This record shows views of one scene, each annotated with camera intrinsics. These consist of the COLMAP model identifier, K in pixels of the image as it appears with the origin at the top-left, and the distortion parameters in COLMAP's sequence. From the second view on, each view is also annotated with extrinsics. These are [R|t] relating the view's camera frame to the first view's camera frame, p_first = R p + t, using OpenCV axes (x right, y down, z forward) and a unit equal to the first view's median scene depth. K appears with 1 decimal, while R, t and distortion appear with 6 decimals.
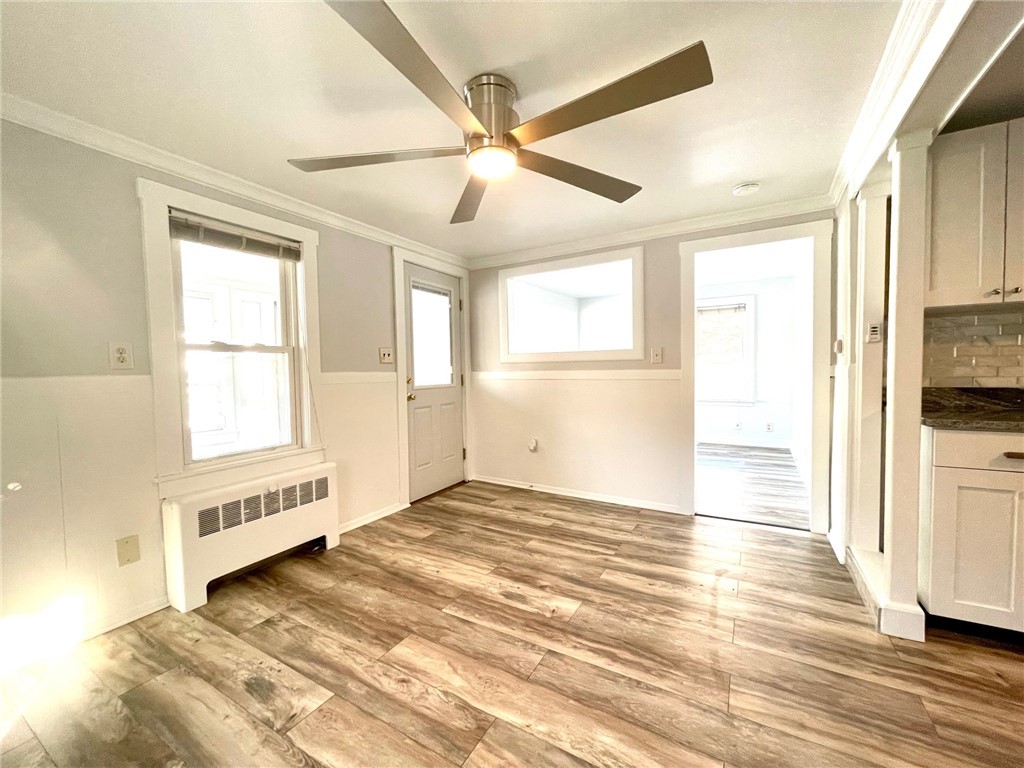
lens RADIAL K [[417.7, 0, 515.7], [0, 417.7, 387.5], [0, 0, 1]] dist [-0.002429, 0.001174]
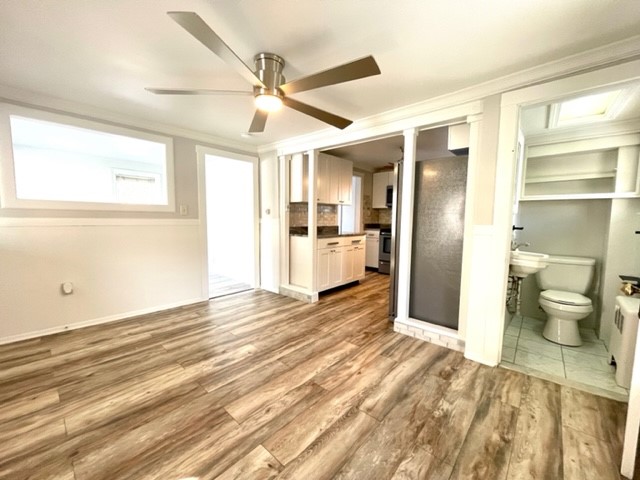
lens RADIAL K [[261.1, 0, 323.0], [0, 261.1, 241.9], [0, 0, 1]] dist [-0.002429, 0.001174]
pose [[0.201669, -0.072097, 0.976797, -0.743011], [0.028071, 0.997303, 0.067815, -0.010621], [-0.979051, 0.013744, 0.203149, 0.363374]]
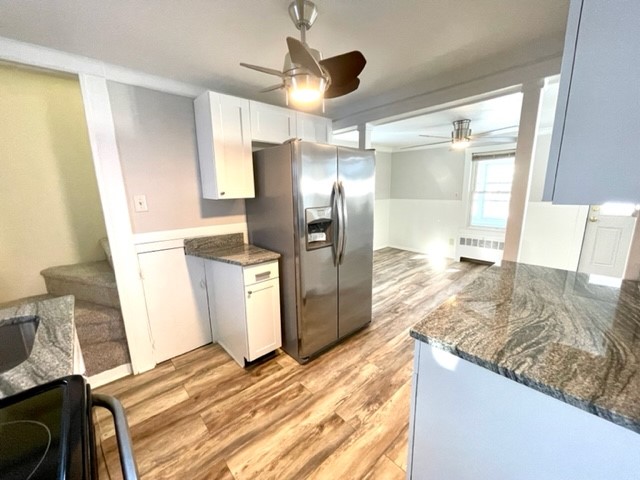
lens RADIAL K [[261.1, 0, 323.2], [0, 261.1, 241.0], [0, 0, 1]] dist [-0.002429, 0.001174]
pose [[-0.297009, 0.211093, -0.931249, 1.518306], [-0.022441, 0.973446, 0.227815, -0.152666], [0.954611, 0.088561, -0.284385, 0.405348]]
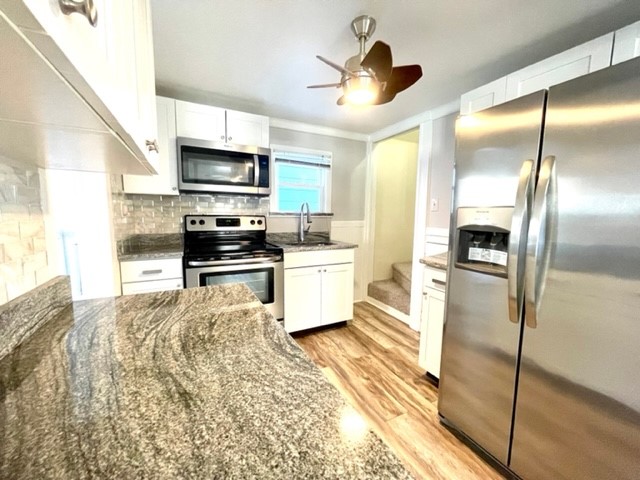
lens RADIAL K [[261.1, 0, 321.8], [0, 261.1, 240.4], [0, 0, 1]] dist [-0.002429, 0.001174]
pose [[-0.838949, -0.053371, 0.541587, 0.699824], [0.023488, 0.990701, 0.134014, -0.078642], [-0.543704, 0.125152, -0.829894, 0.777703]]
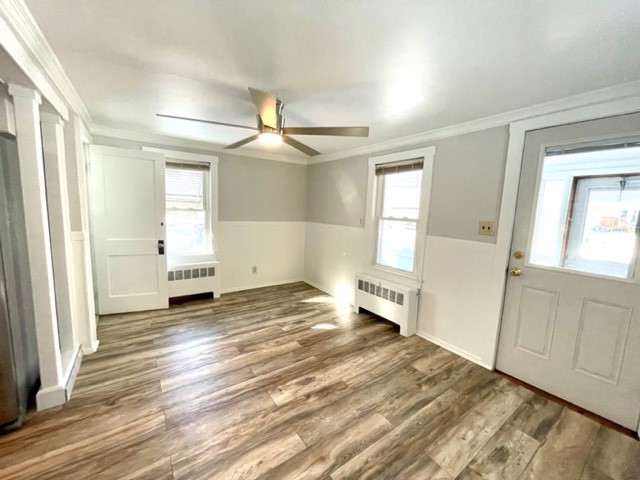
lens RADIAL K [[261.1, 0, 320.4], [0, 261.1, 240.6], [0, 0, 1]] dist [-0.002429, 0.001174]
pose [[-0.421741, 0.112110, -0.899759, 0.703670], [-0.070451, 0.985275, 0.155787, -0.164929], [0.903975, 0.129090, -0.407632, 1.194480]]
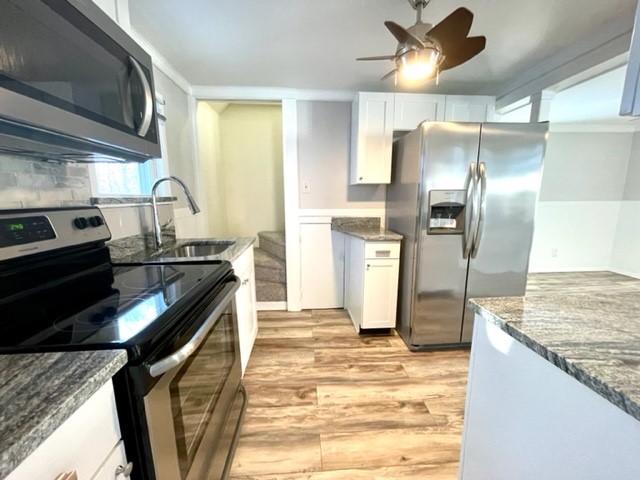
lens RADIAL K [[261.1, 0, 321.9], [0, 261.1, 240.9], [0, 0, 1]] dist [-0.002429, 0.001174]
pose [[-0.828686, 0.113287, -0.548130, 1.484015], [-0.008394, 0.976677, 0.214549, -0.082418], [0.559651, 0.182395, -0.808407, 0.598248]]
